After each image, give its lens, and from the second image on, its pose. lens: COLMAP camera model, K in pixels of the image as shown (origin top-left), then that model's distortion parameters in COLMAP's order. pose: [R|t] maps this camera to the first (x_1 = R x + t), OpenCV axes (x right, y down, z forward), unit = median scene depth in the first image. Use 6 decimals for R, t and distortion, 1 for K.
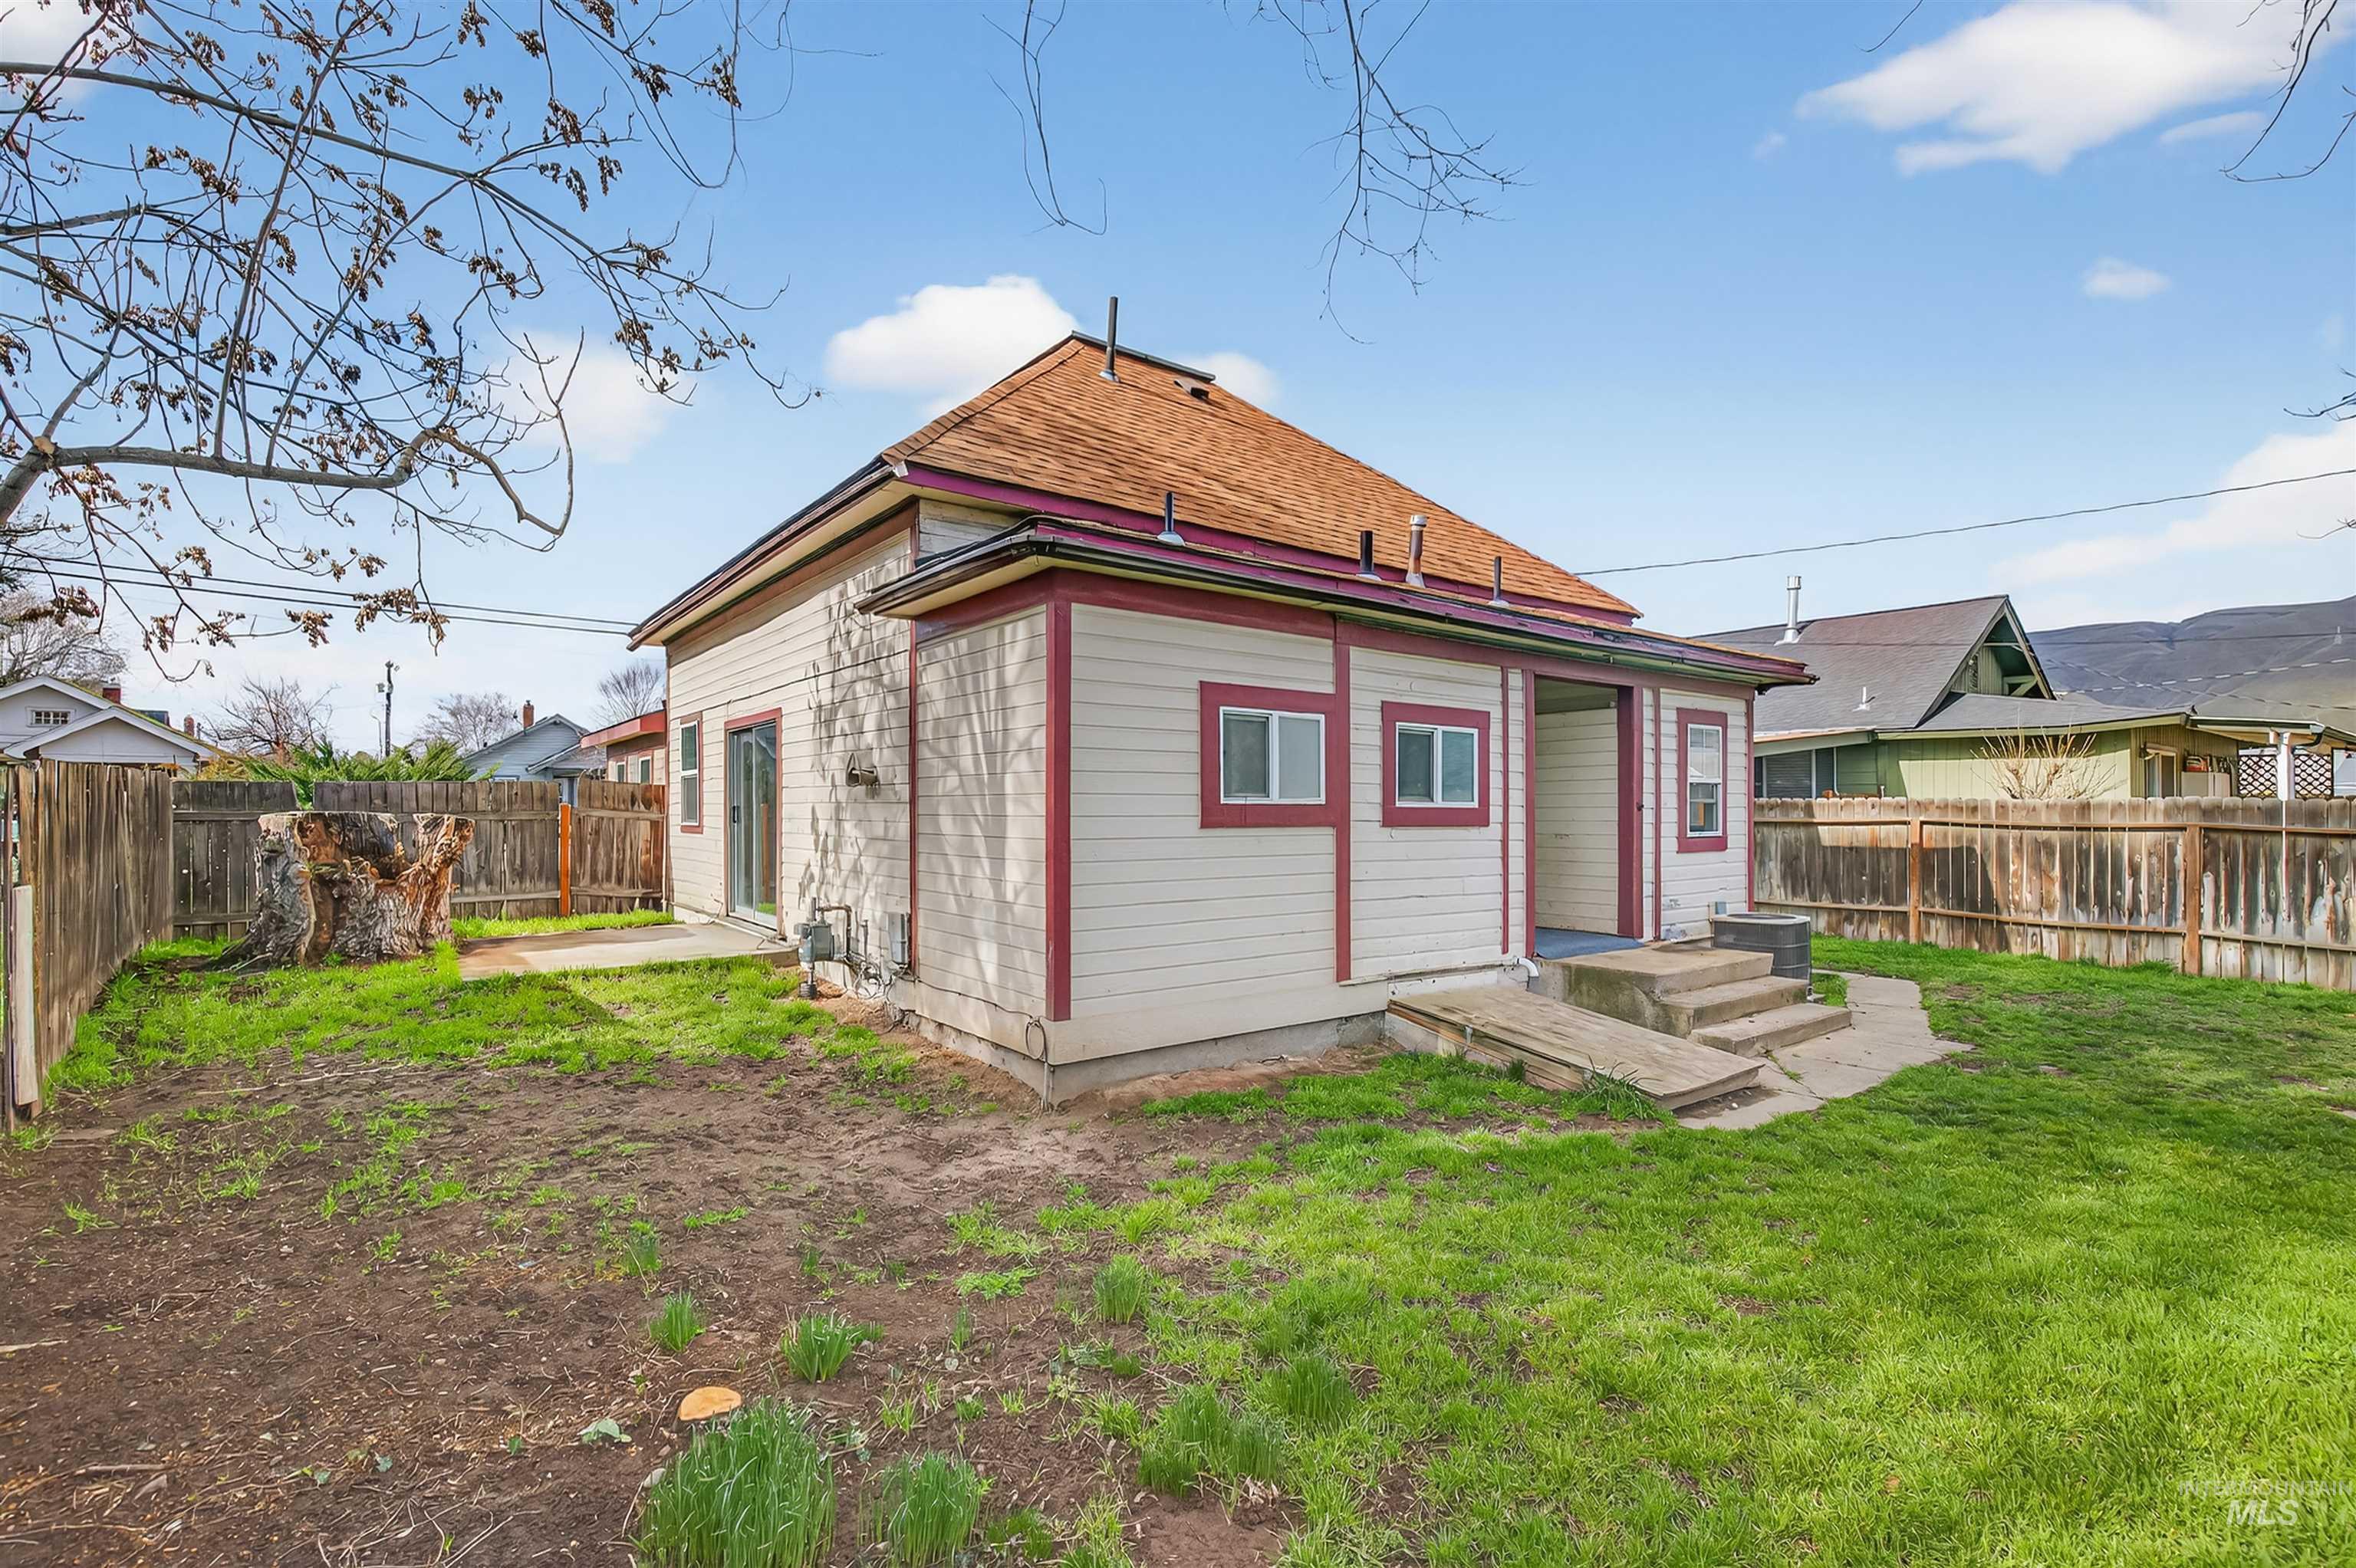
lens RADIAL K [[1077.0, 0, 1182.2], [0, 1077.0, 802.6], [0, 0, 1]] dist [0.002857, 0.001226]
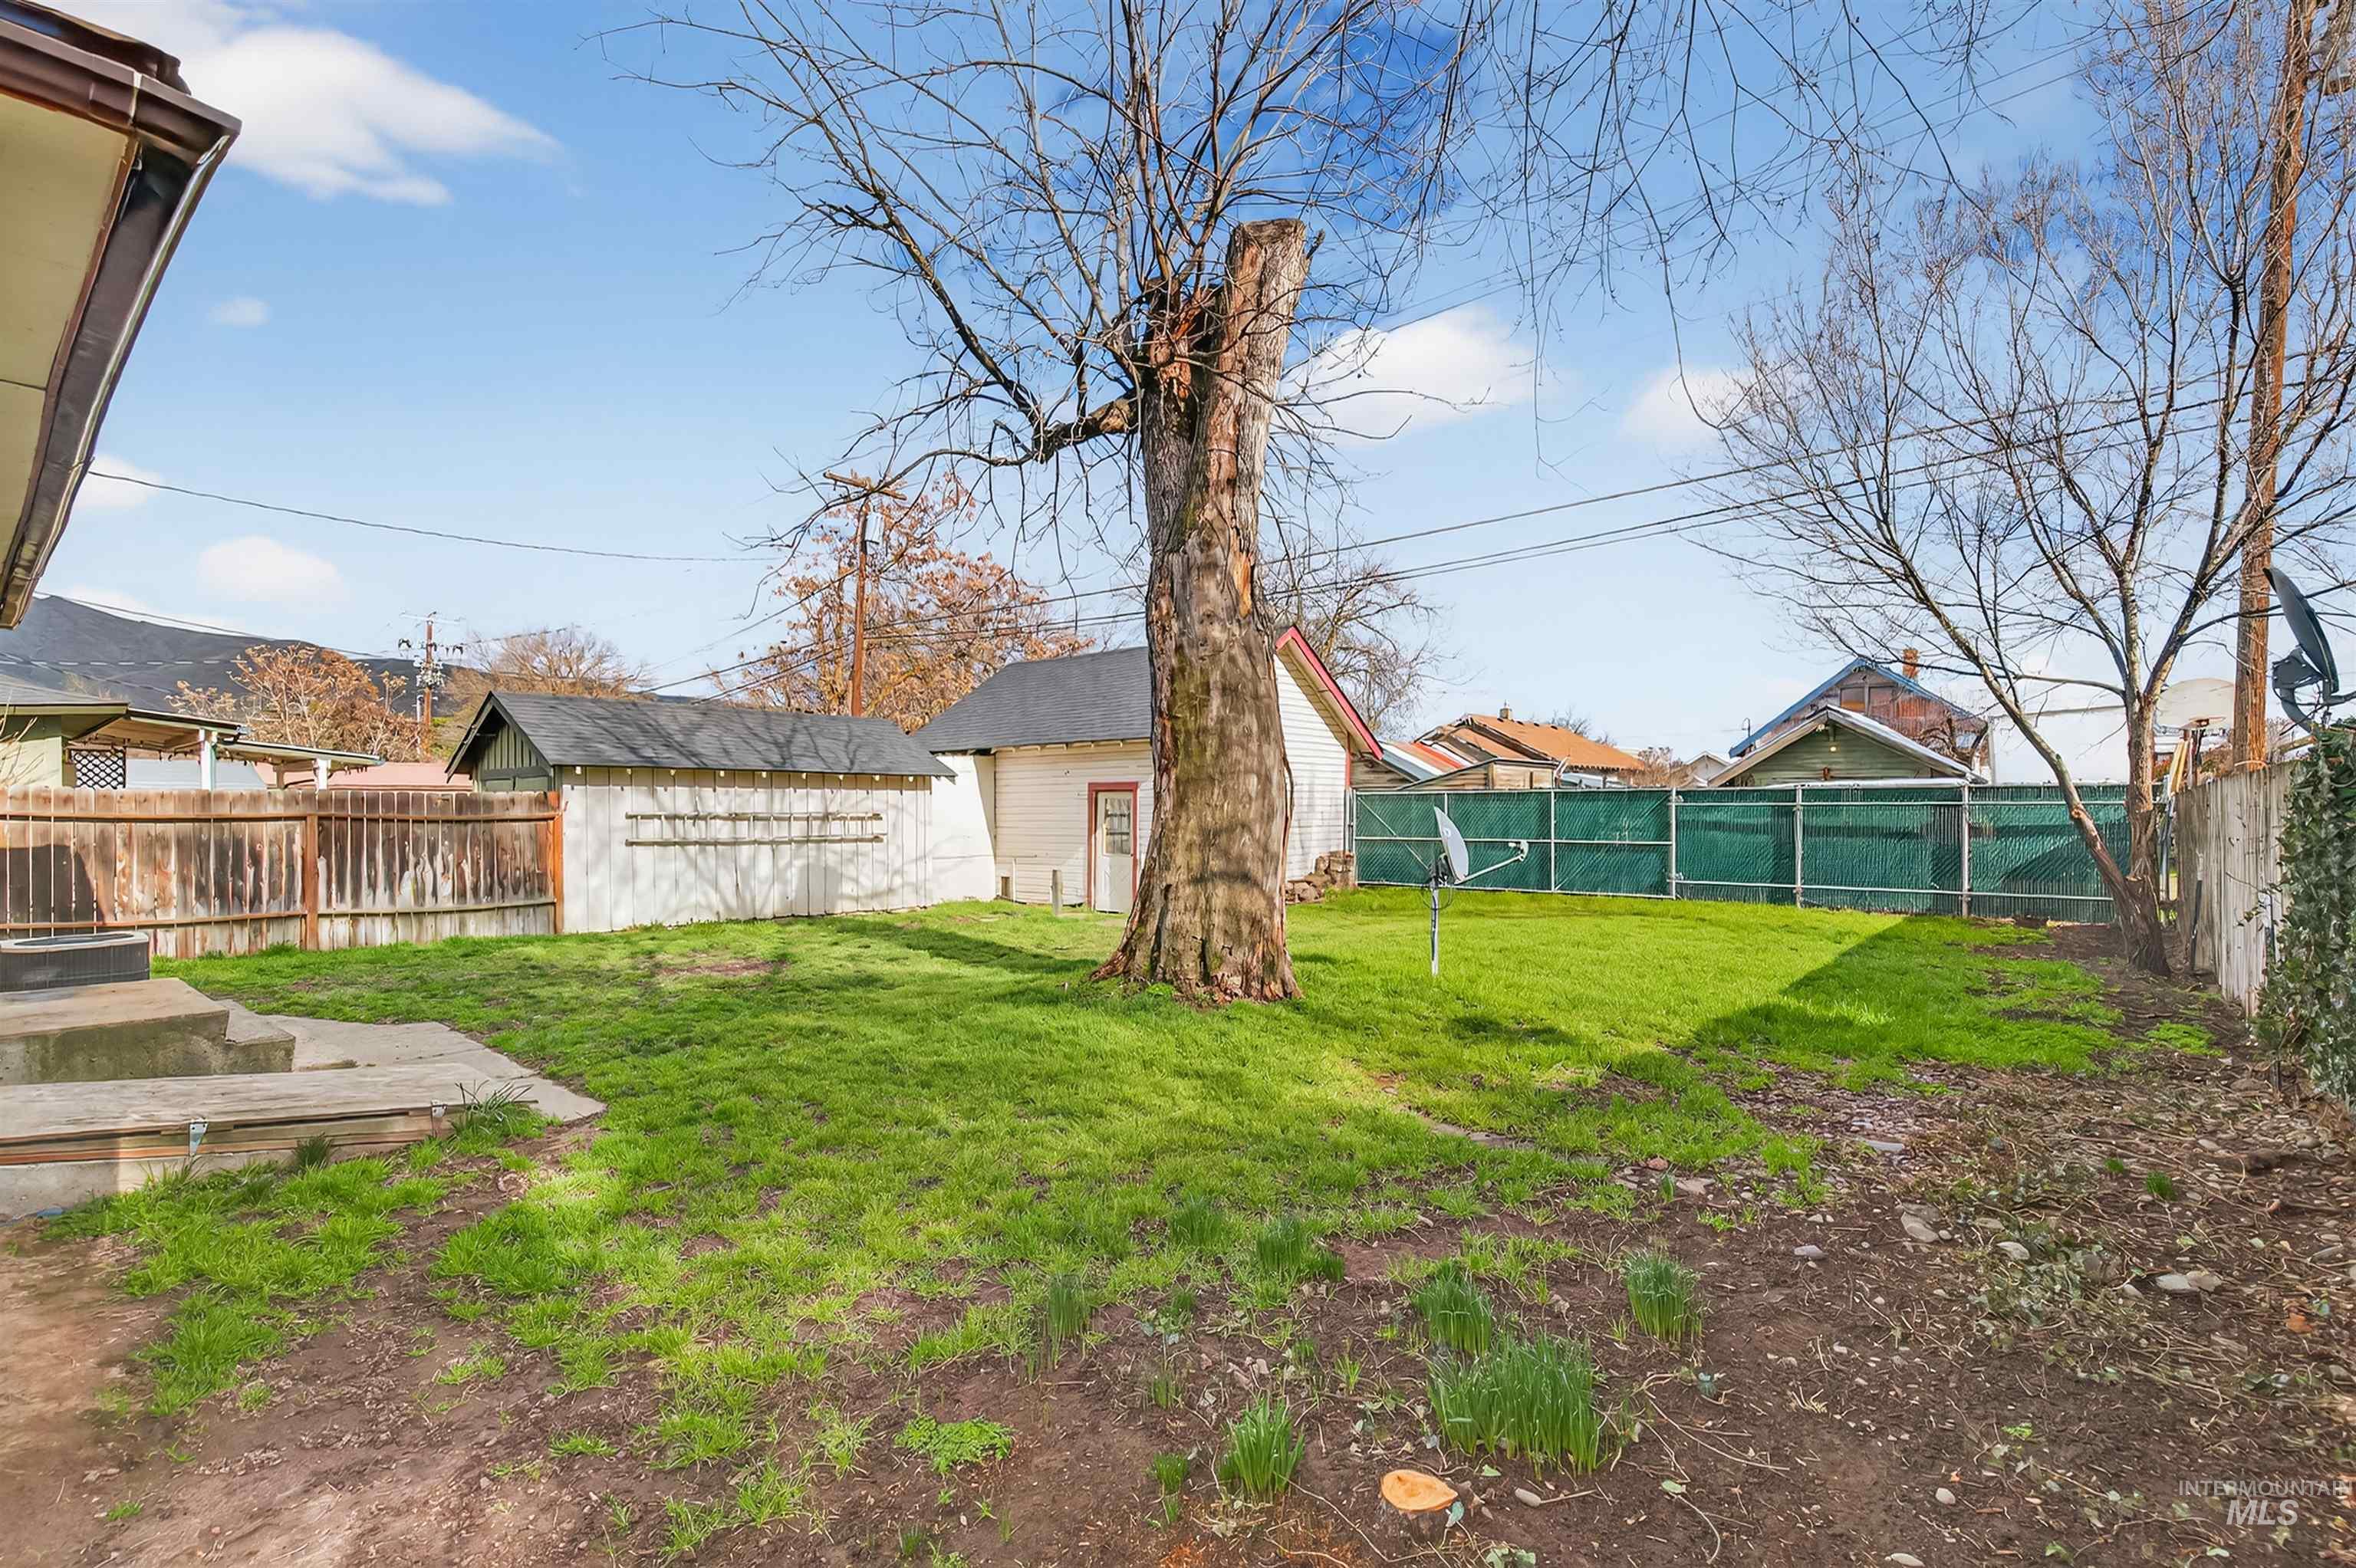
lens RADIAL K [[1077.0, 0, 1195.3], [0, 1077.0, 797.6], [0, 0, 1]] dist [0.002857, 0.001226]
pose [[-0.219458, 0.008280, 0.975587, -0.445856], [-0.003513, 0.999951, -0.009277, 0.014658], [-0.975616, -0.005463, -0.219418, 0.499788]]
